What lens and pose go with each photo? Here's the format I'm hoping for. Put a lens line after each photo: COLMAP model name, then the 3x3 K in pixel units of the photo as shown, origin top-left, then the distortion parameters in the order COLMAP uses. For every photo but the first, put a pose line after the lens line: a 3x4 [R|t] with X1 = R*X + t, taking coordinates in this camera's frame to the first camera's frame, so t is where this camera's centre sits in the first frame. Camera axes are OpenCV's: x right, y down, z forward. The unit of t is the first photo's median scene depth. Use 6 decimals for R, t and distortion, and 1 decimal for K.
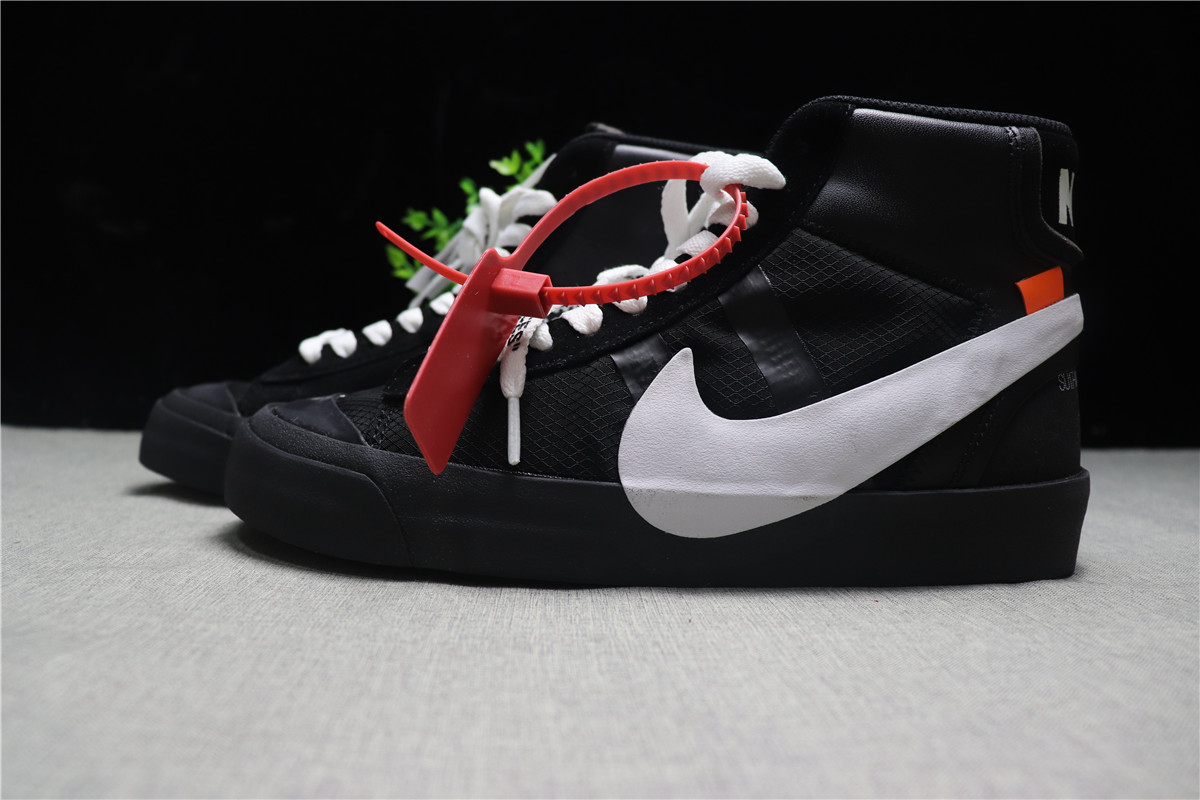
lens RADIAL K [[961.7, 0, 600.0], [0, 961.7, 400.0], [0, 0, 1]] dist [-0.170688, 0.169440]
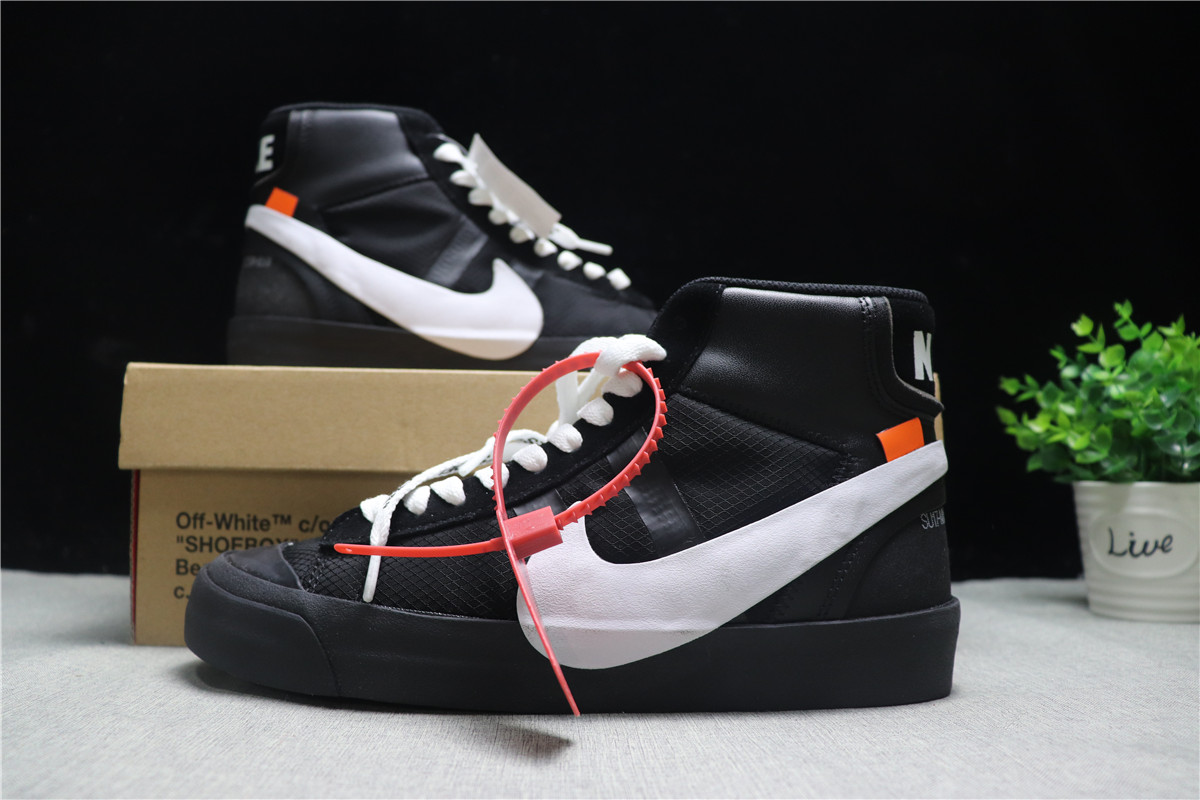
lens RADIAL K [[961.7, 0, 600.0], [0, 961.7, 400.0], [0, 0, 1]] dist [-0.170688, 0.169440]
pose [[0.998386, -0.026638, -0.050158, 0.172190], [0.018274, 0.986886, -0.160379, 0.010089], [0.053773, 0.159204, 0.985780, -0.141091]]
